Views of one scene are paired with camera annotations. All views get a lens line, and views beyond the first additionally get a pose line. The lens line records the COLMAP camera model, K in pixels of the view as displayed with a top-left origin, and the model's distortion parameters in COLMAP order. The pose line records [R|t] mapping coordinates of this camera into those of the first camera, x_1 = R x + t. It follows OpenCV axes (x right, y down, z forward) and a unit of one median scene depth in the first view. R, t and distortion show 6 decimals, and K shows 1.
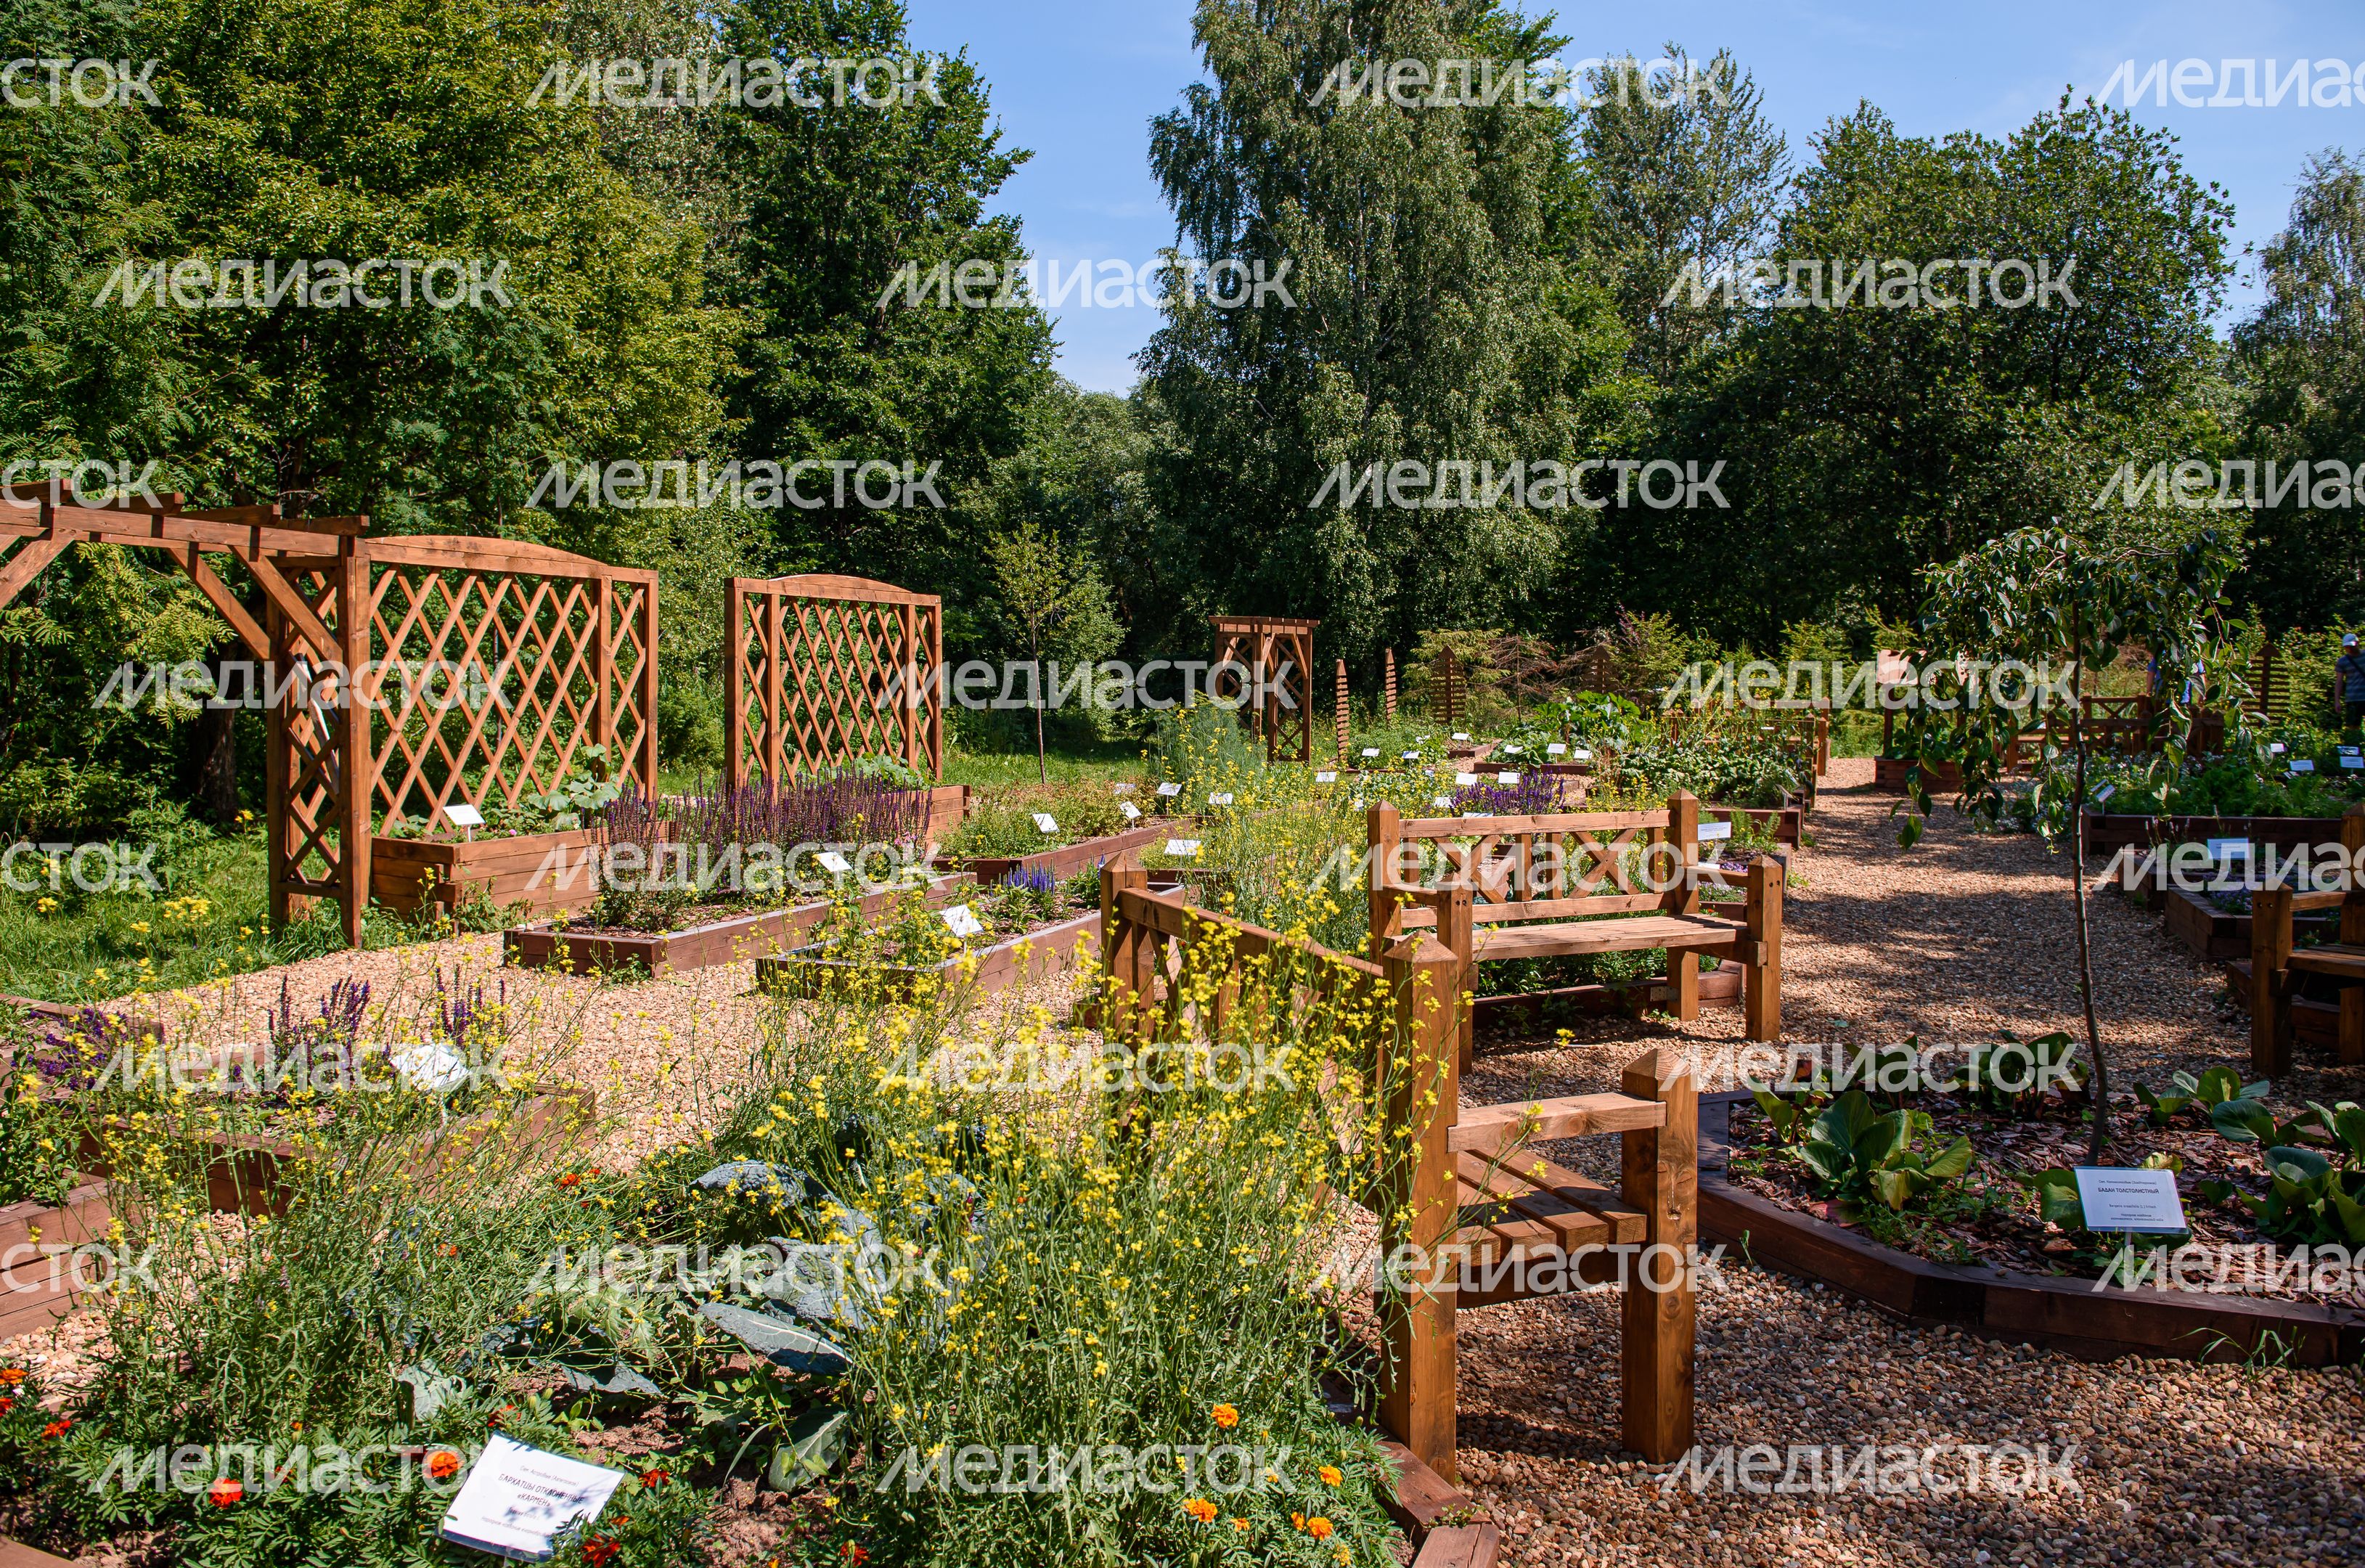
lens RADIAL K [[1639.8, 0, 1182.5], [0, 1639.8, 784.0], [0, 0, 1]] dist [-0.048753, -0.006246]
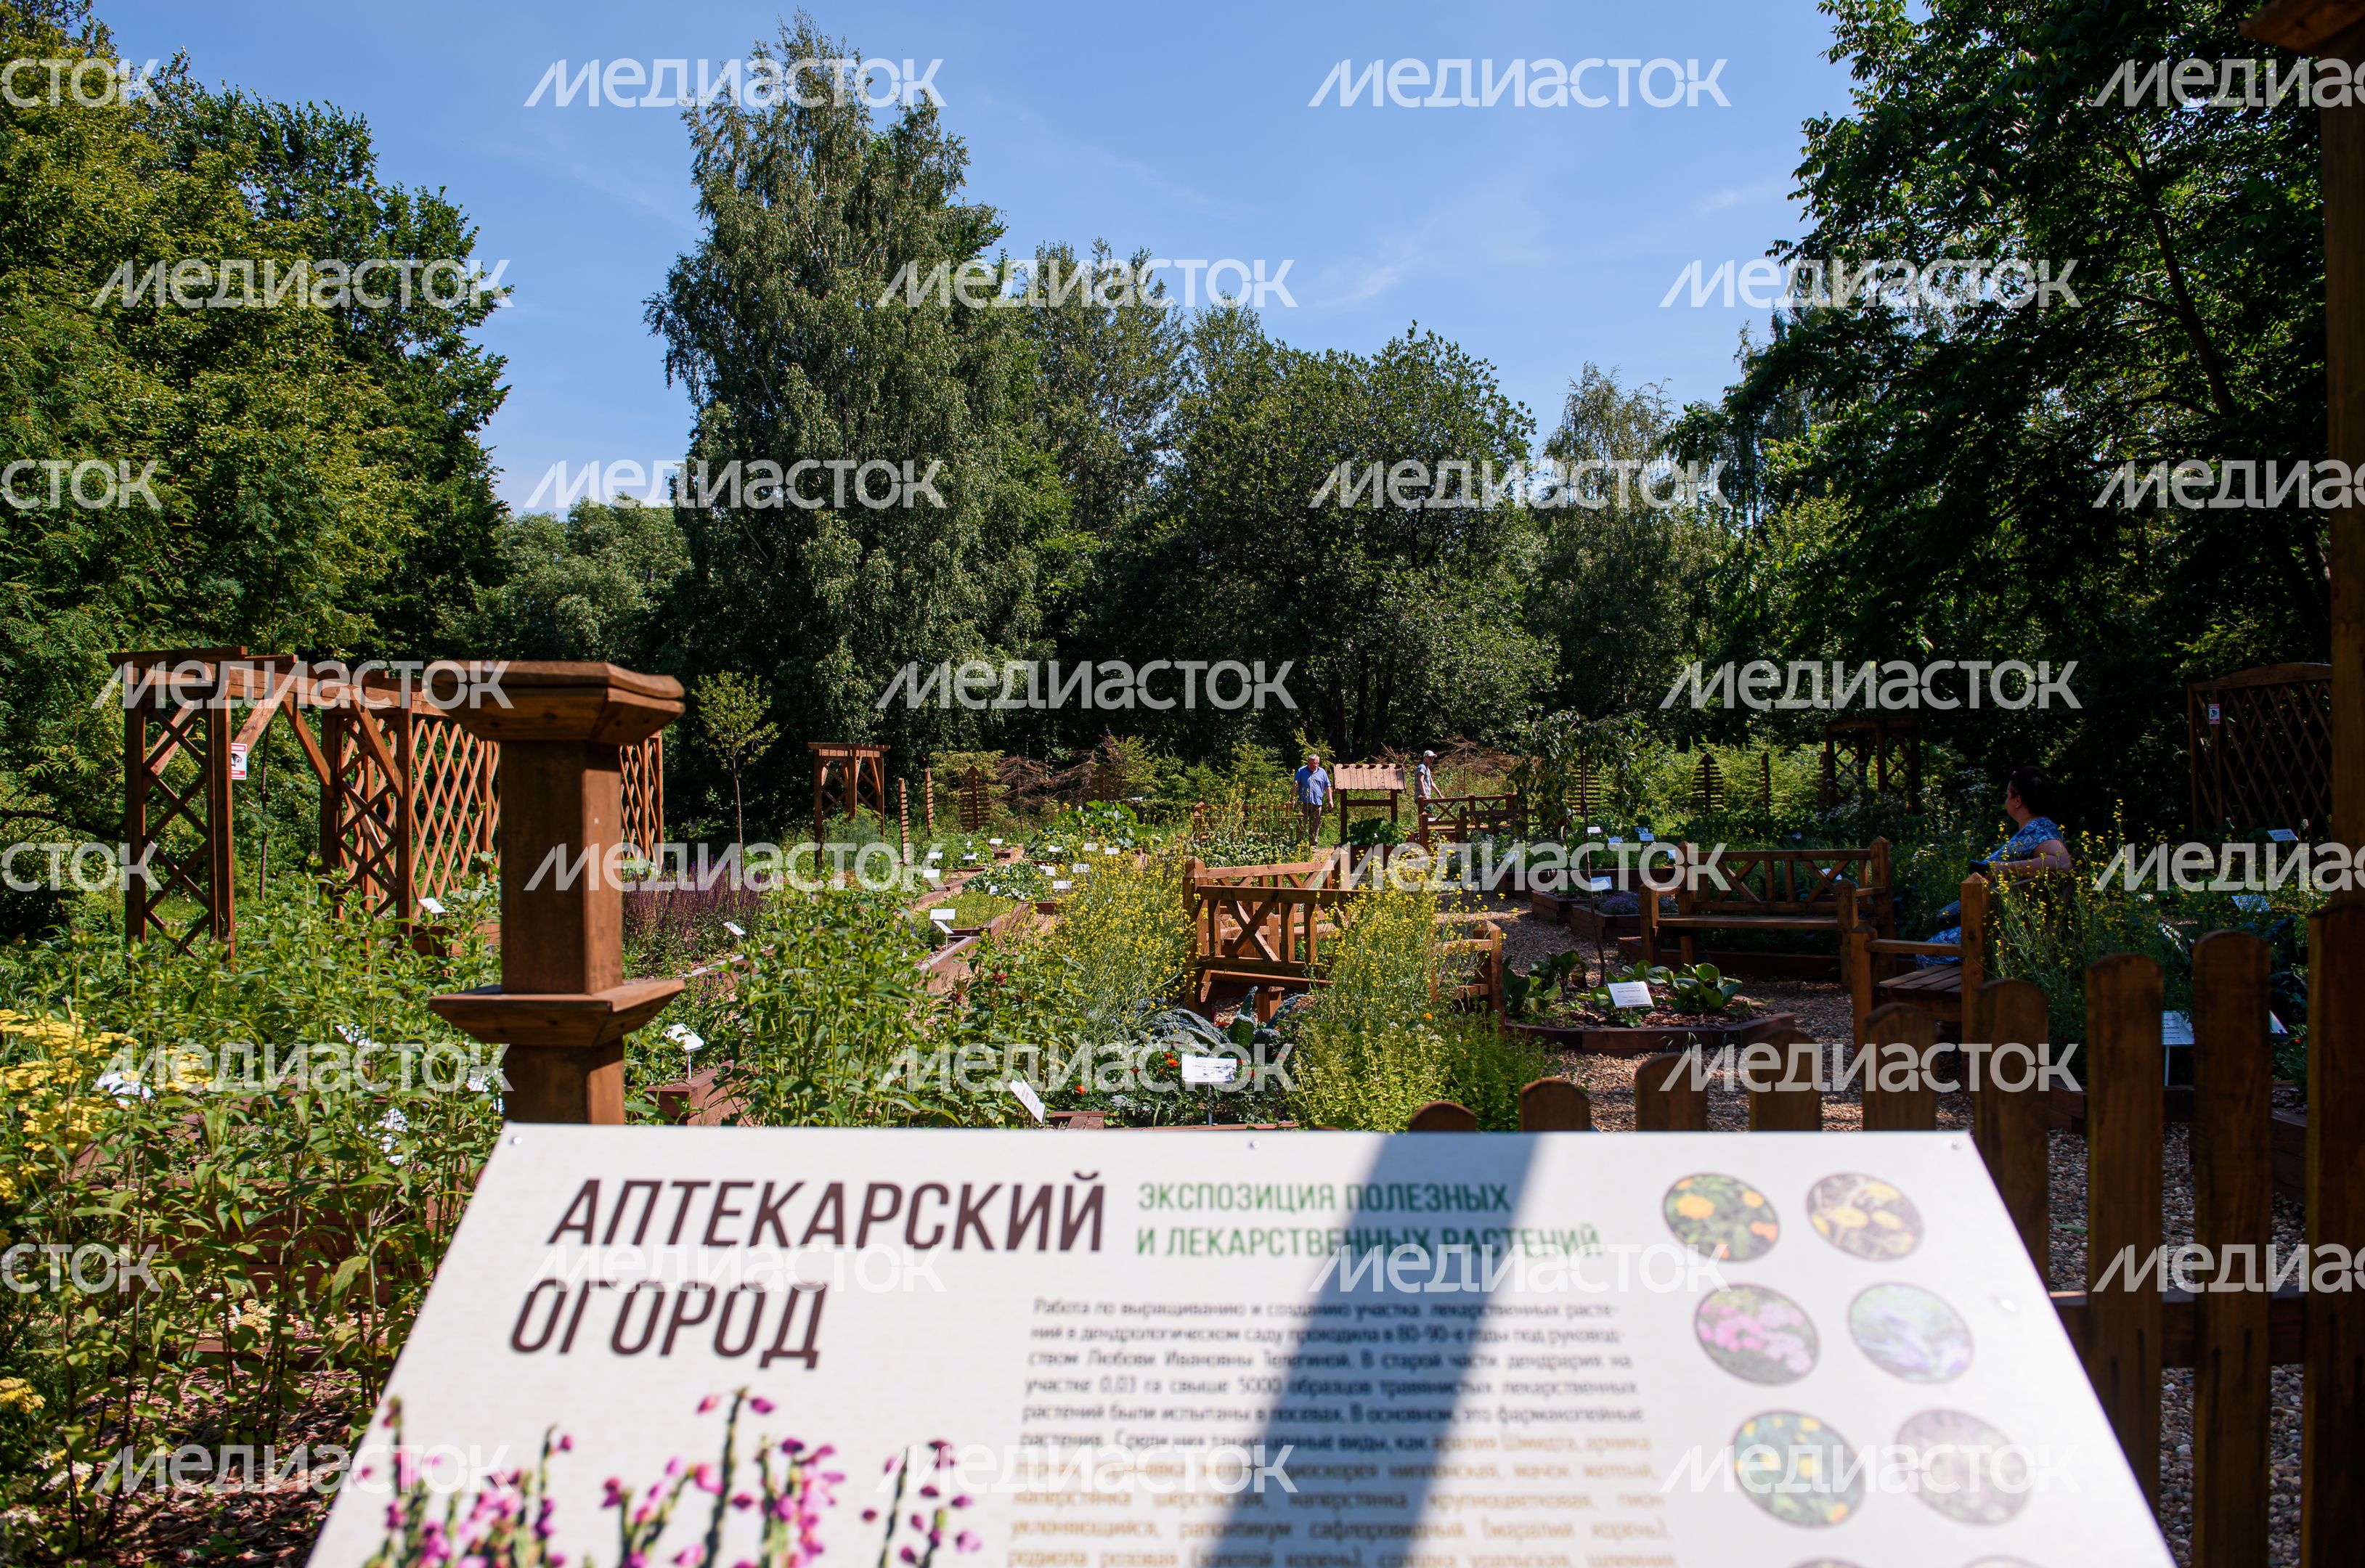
lens RADIAL K [[1639.5, 0, 1182.5], [0, 1639.5, 784.0], [0, 0, 1]] dist [-0.048753, -0.006246]
pose [[0.930709, -0.015661, 0.365426, -0.101782], [0.042023, 0.997045, -0.064300, 0.008609], [-0.363340, 0.075201, 0.928617, -0.115377]]
